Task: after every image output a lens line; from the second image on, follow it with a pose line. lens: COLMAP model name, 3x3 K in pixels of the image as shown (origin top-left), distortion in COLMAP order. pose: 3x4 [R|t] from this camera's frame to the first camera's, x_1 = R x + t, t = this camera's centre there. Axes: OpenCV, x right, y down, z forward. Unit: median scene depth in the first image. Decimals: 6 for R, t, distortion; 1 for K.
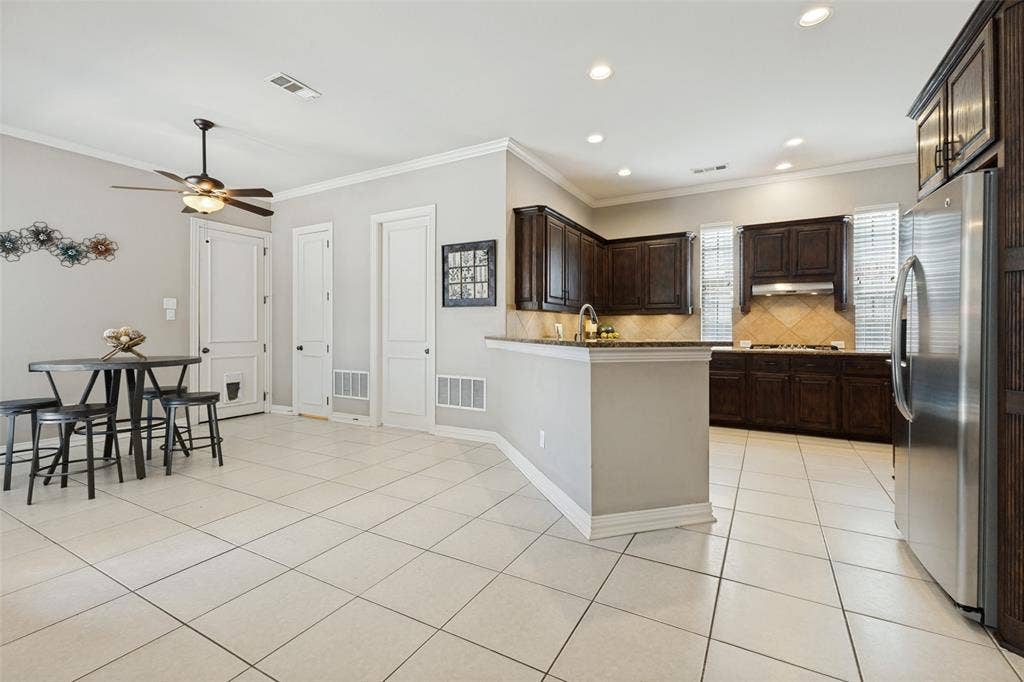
lens RADIAL K [[441.9, 0, 515.2], [0, 441.9, 332.0], [0, 0, 1]] dist [0.001087, -0.000053]
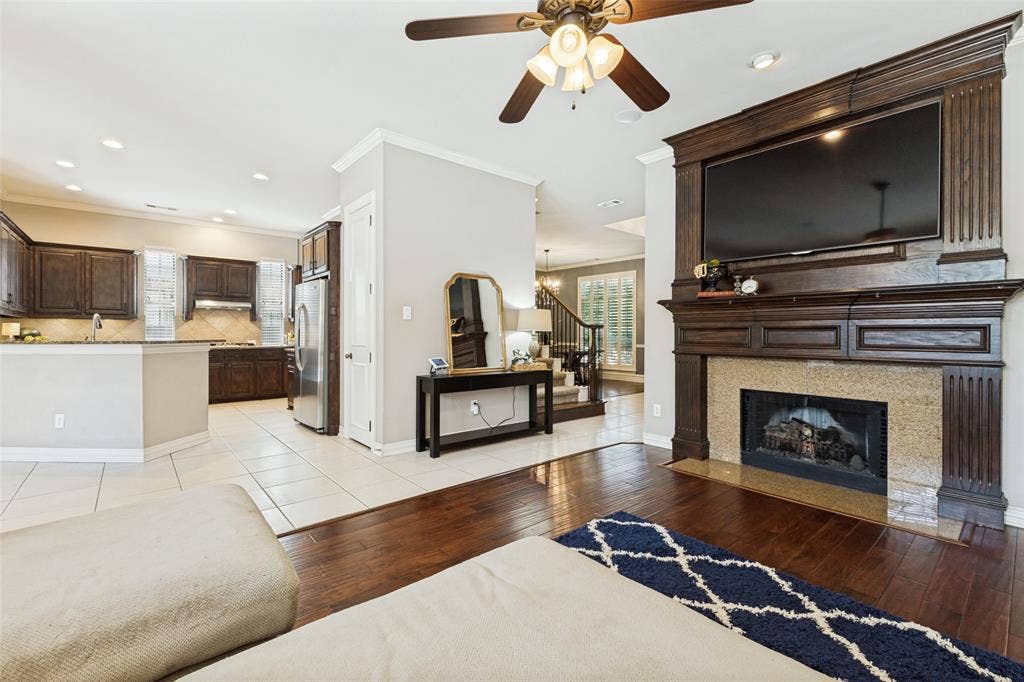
lens RADIAL K [[441.9, 0, 515.2], [0, 441.9, 332.0], [0, 0, 1]] dist [0.001087, -0.000053]
pose [[0.329544, 0.000758, 0.944140, -0.434411], [0.005272, 0.999983, -0.002643, 0.000879], [-0.944125, 0.005848, 0.329535, -0.389057]]
